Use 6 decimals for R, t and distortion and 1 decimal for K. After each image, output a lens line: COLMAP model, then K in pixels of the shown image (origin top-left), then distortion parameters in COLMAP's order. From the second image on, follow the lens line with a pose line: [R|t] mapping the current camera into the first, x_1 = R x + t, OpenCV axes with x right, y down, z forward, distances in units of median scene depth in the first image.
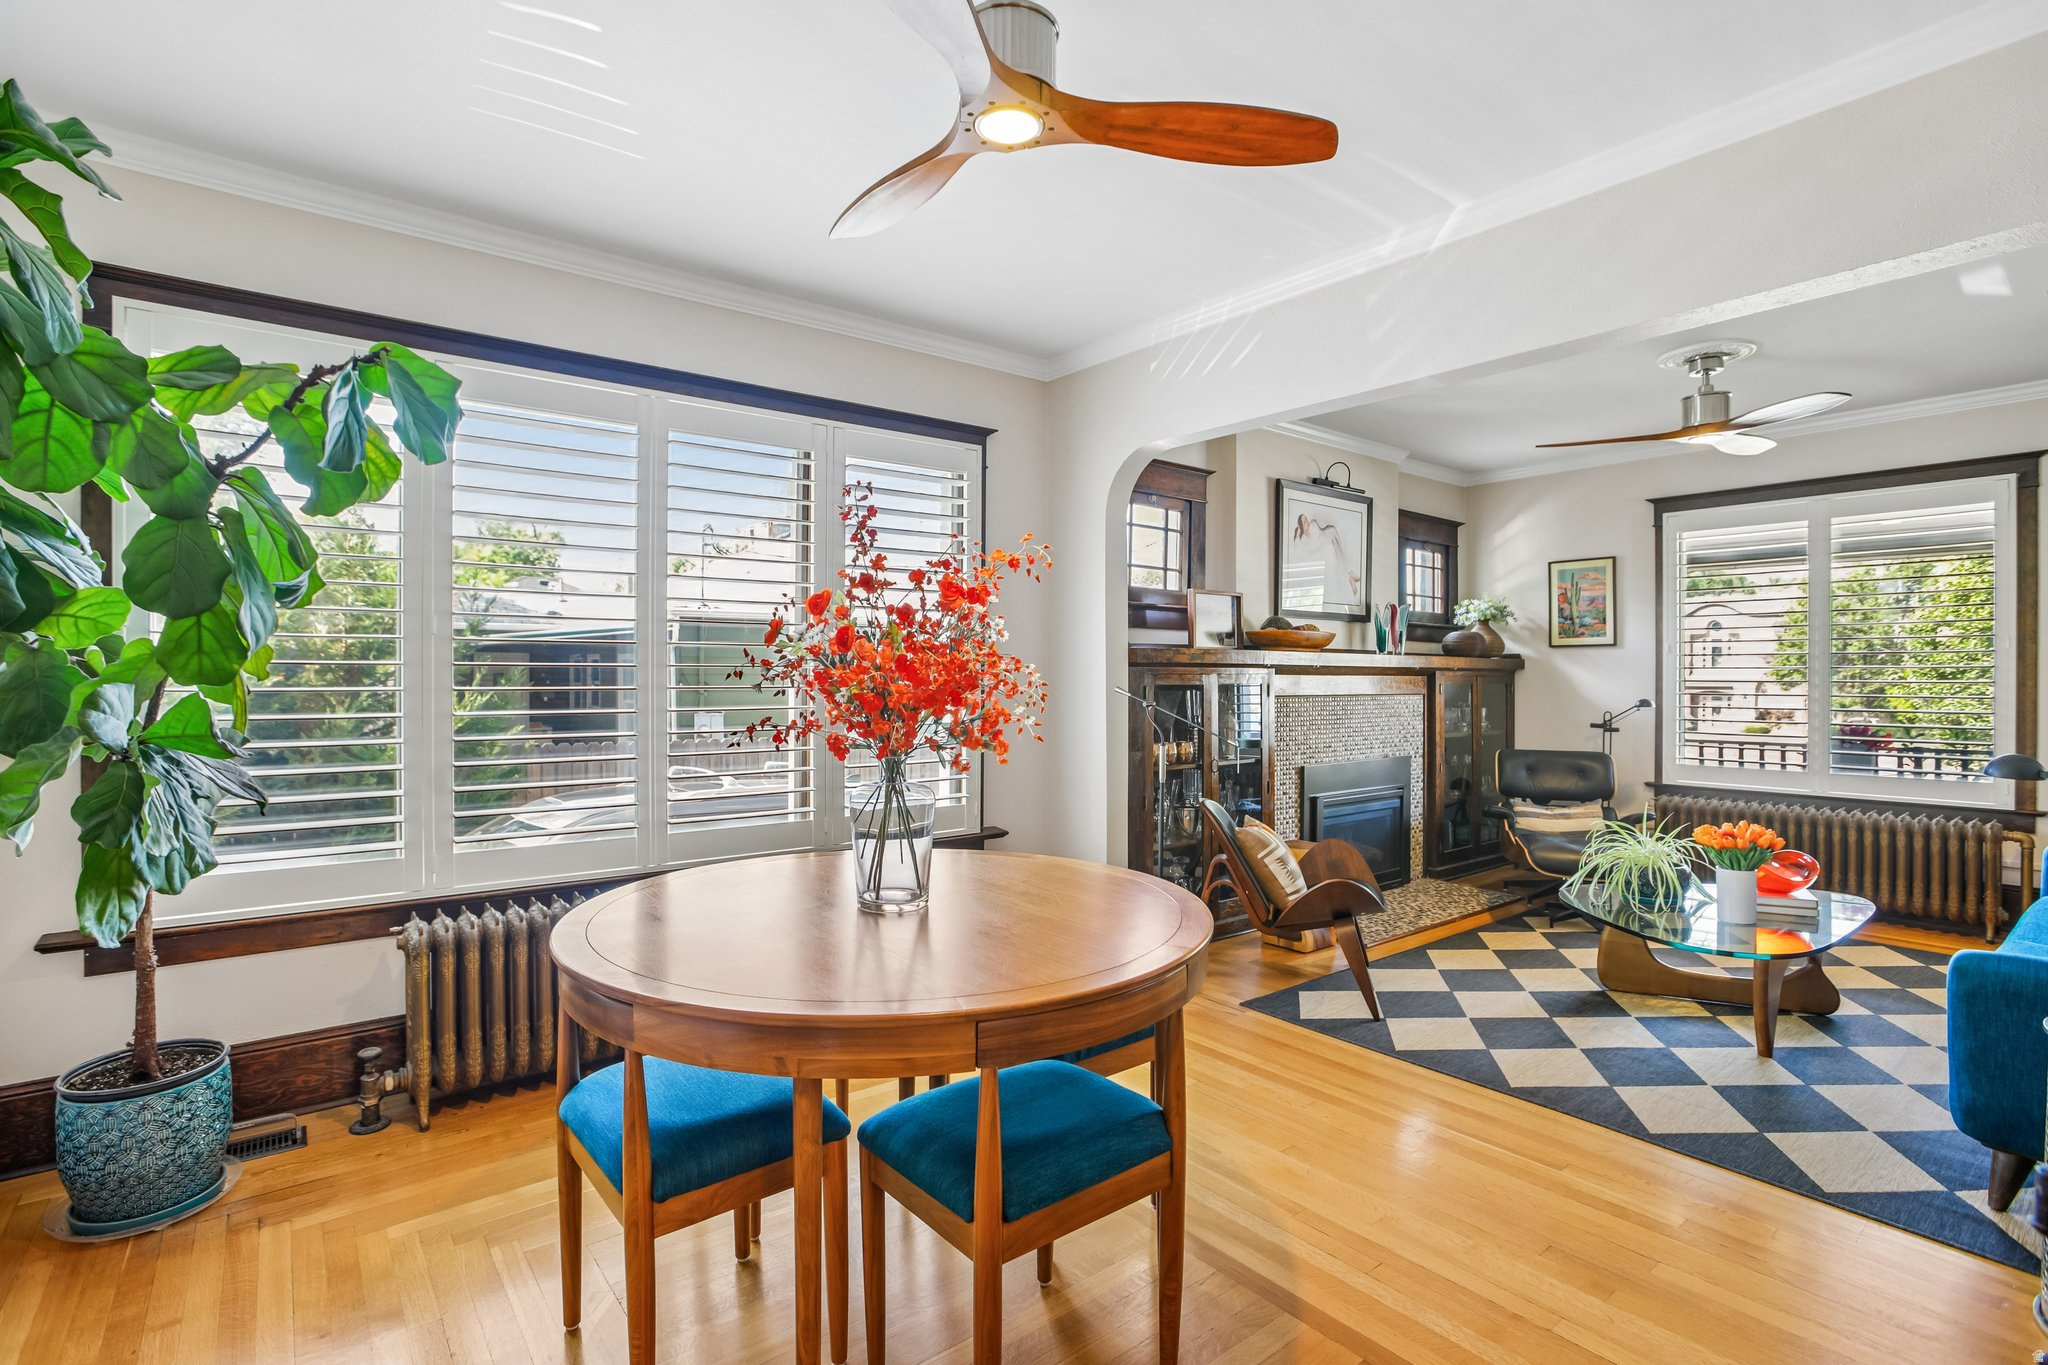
lens RADIAL K [[967.2, 0, 1018.5], [0, 967.2, 685.2], [0, 0, 1]] dist [-0.054163, 0.018221]
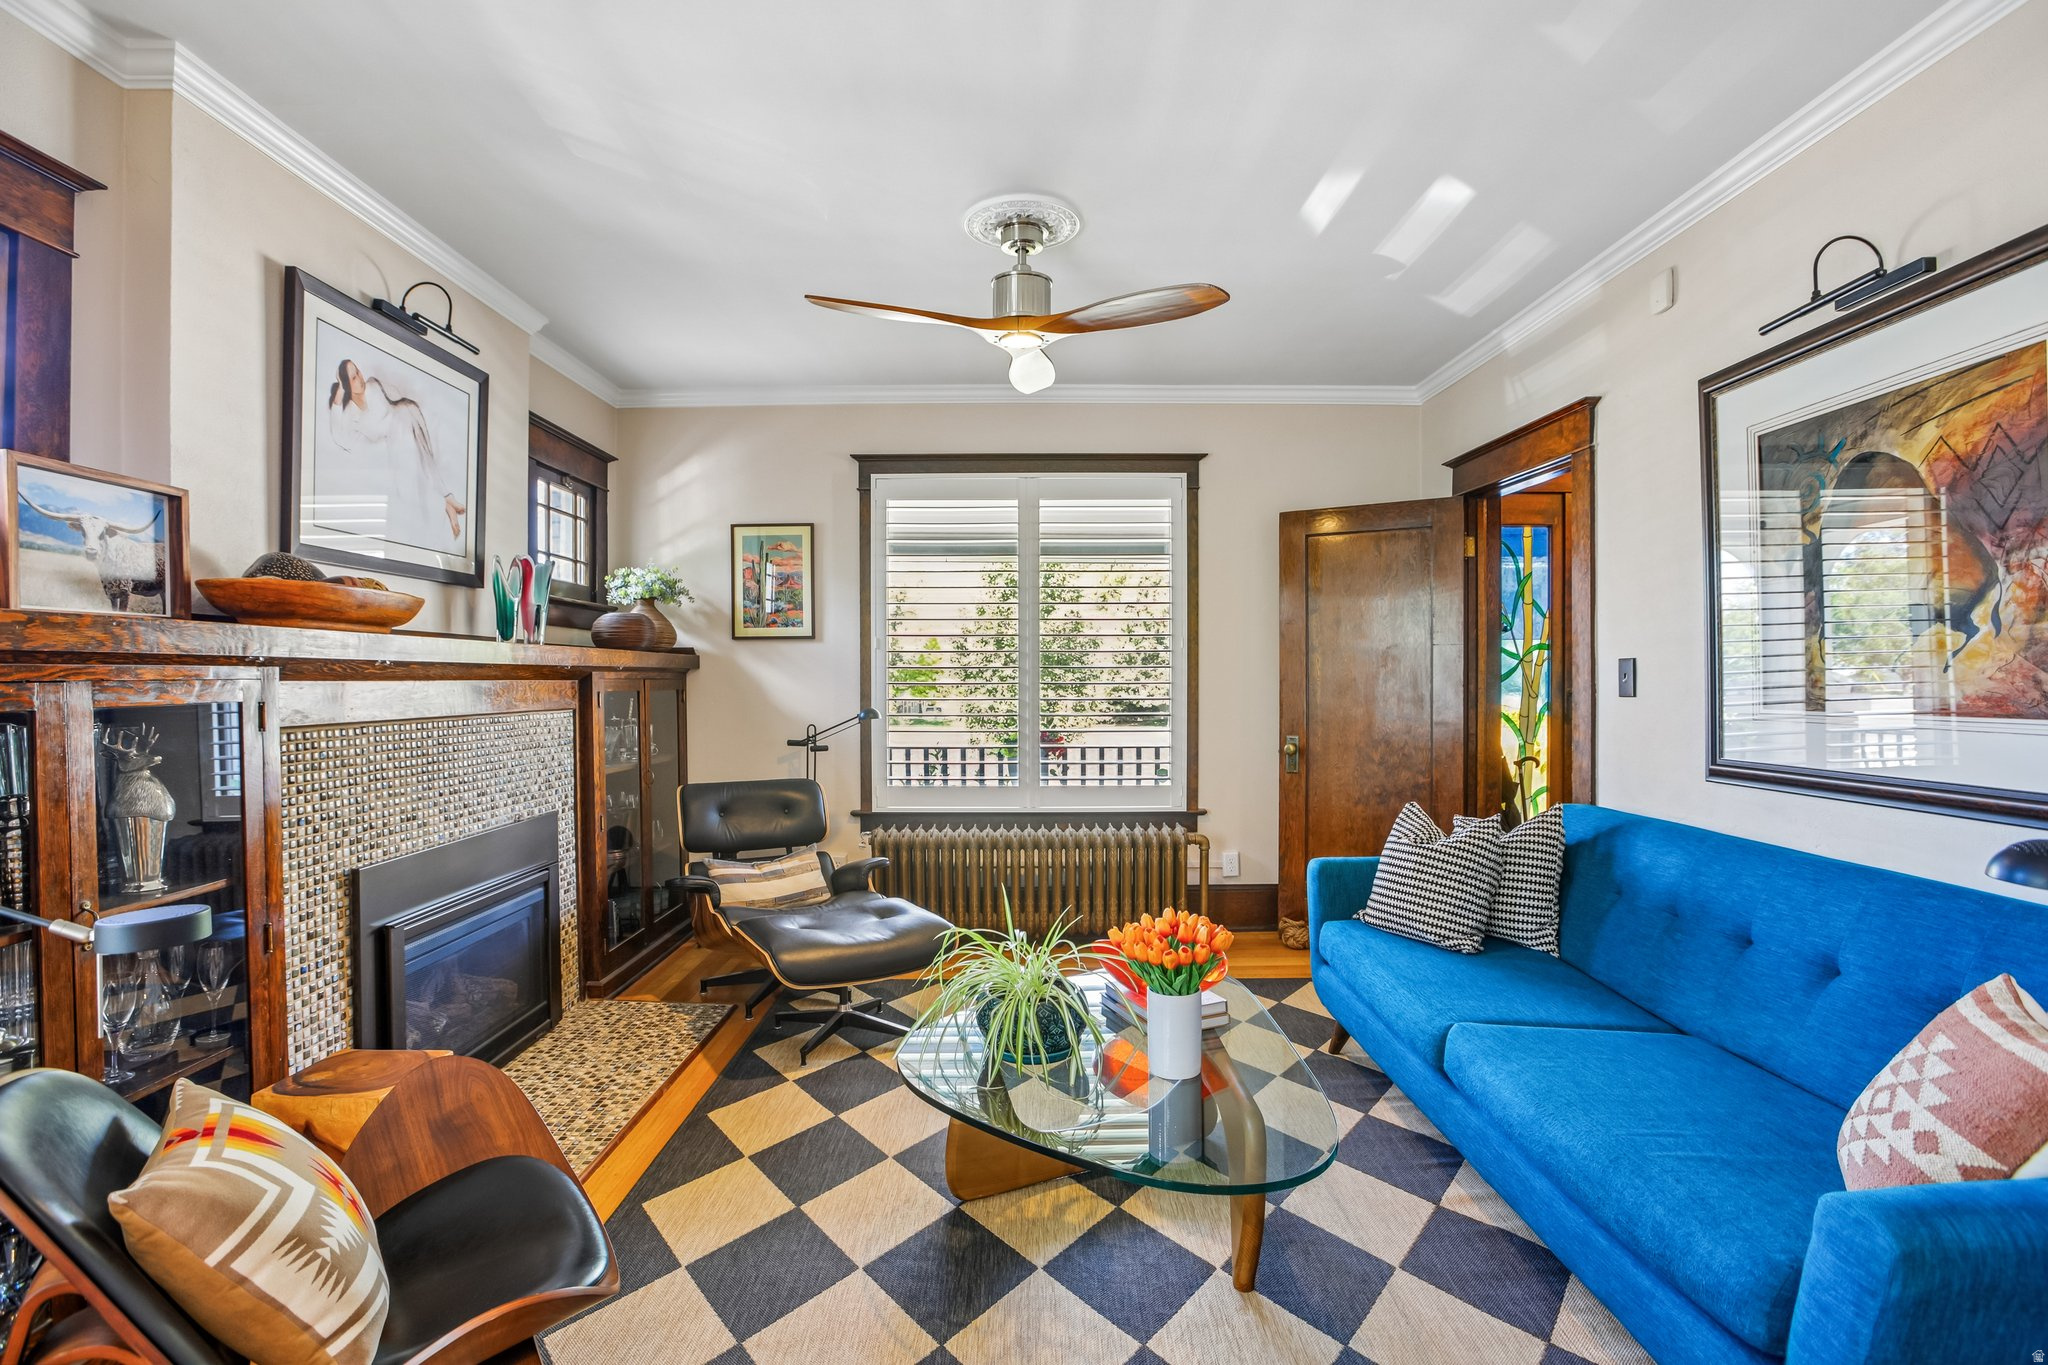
lens RADIAL K [[967.2, 0, 1018.5], [0, 967.2, 685.2], [0, 0, 1]] dist [-0.054163, 0.018221]
pose [[0.619772, -0.011960, 0.784691, 0.116159], [0.011735, 0.999913, 0.005972, -0.006391], [-0.784694, 0.005507, 0.619859, 0.394930]]
